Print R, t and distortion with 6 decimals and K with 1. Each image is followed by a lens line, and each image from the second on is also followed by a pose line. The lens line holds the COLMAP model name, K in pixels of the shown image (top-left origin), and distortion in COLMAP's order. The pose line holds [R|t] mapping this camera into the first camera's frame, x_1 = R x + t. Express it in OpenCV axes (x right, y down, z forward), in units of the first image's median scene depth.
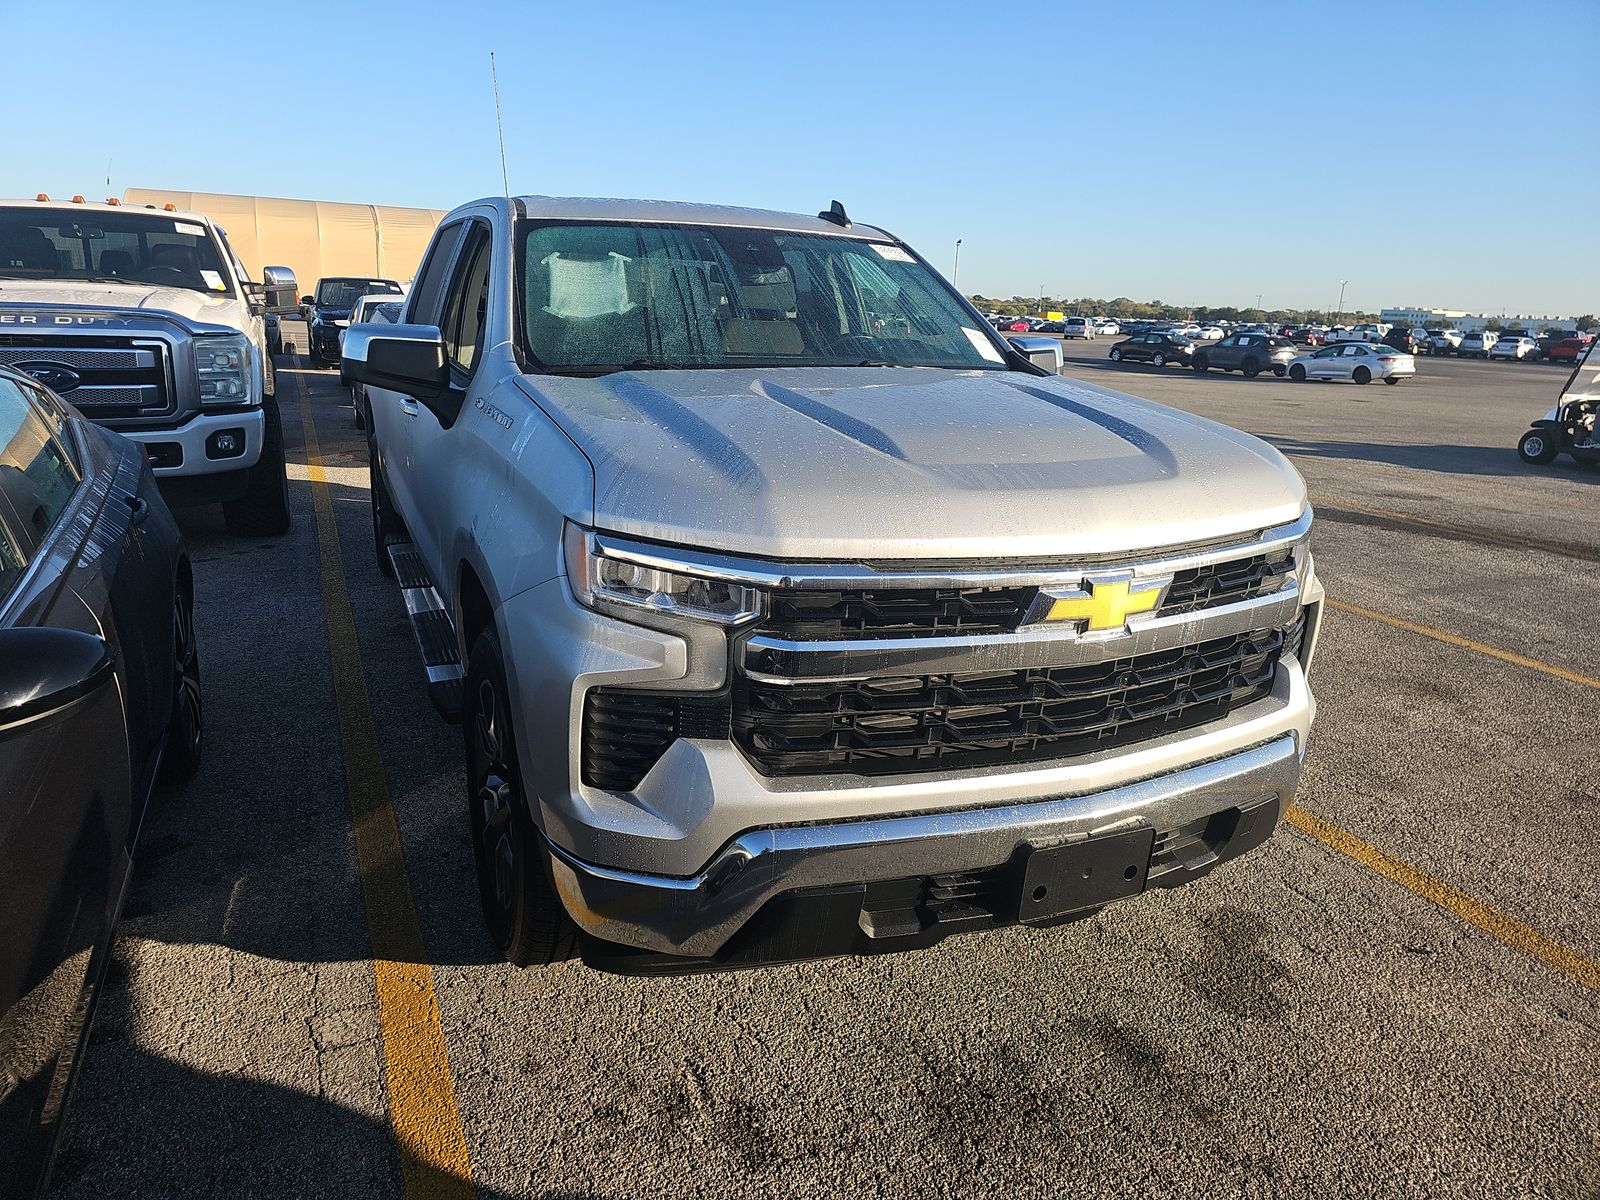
lens RADIAL K [[1087.4, 0, 743.8], [0, 1087.4, 576.6], [0, 0, 1]] dist [0.072820, -0.079336]
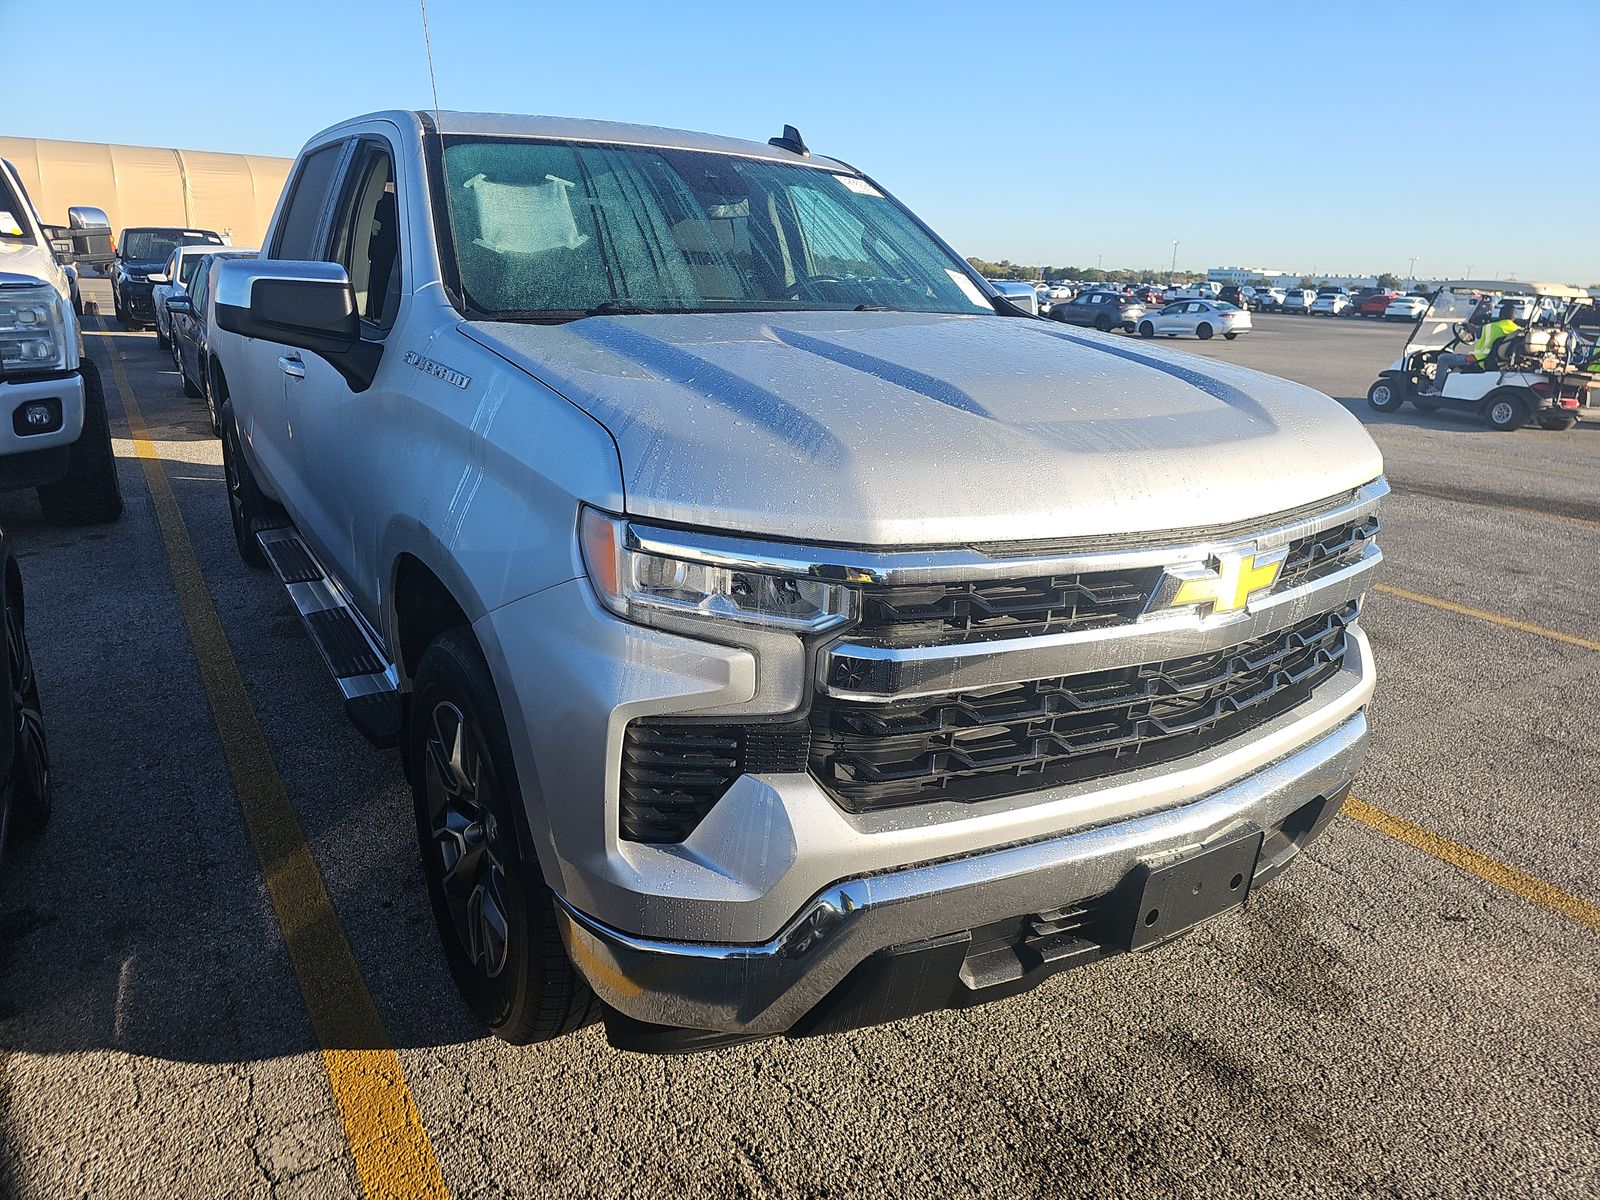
lens RADIAL K [[1102.1, 0, 794.6], [0, 1102.1, 602.5], [0, 0, 1]] dist [0.050197, -0.050440]
pose [[0.986256, -0.046769, 0.158467, -0.116275], [0.037986, 0.997593, 0.058010, -0.018650], [-0.160798, -0.051193, 0.985659, 0.162276]]
